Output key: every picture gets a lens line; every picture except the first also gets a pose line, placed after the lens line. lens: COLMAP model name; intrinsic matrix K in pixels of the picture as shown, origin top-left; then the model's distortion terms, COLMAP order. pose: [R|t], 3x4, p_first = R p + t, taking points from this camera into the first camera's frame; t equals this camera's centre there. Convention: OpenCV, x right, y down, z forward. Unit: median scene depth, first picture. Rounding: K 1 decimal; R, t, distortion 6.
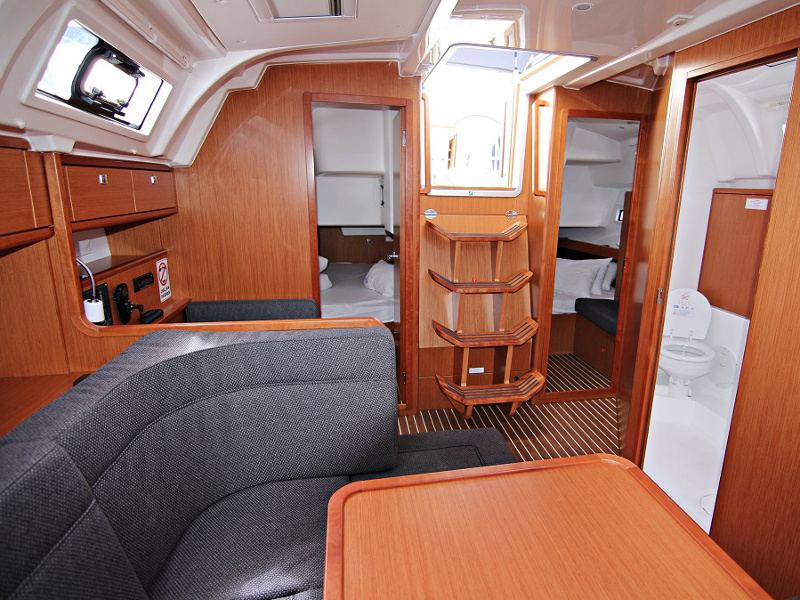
lens RADIAL K [[472.3, 0, 435.8], [0, 472.3, 298.0], [0, 0, 1]] dist [-0.004014, -0.002110]
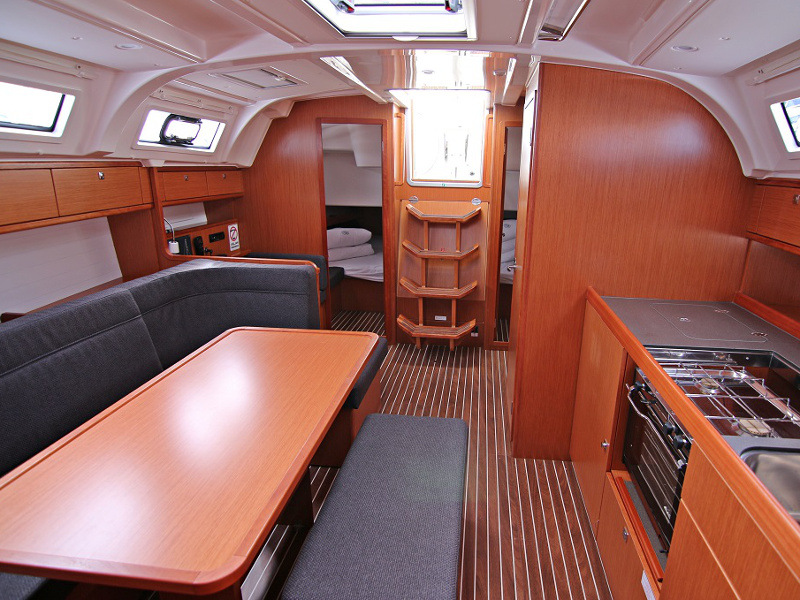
lens RADIAL K [[472.3, 0, 435.8], [0, 472.3, 298.0], [0, 0, 1]] dist [-0.004014, -0.002110]
pose [[0.955005, 0.080075, -0.285577, 0.606565], [-0.069581, 0.996482, 0.046723, 0.048118], [0.288314, -0.024750, 0.957216, -0.382894]]
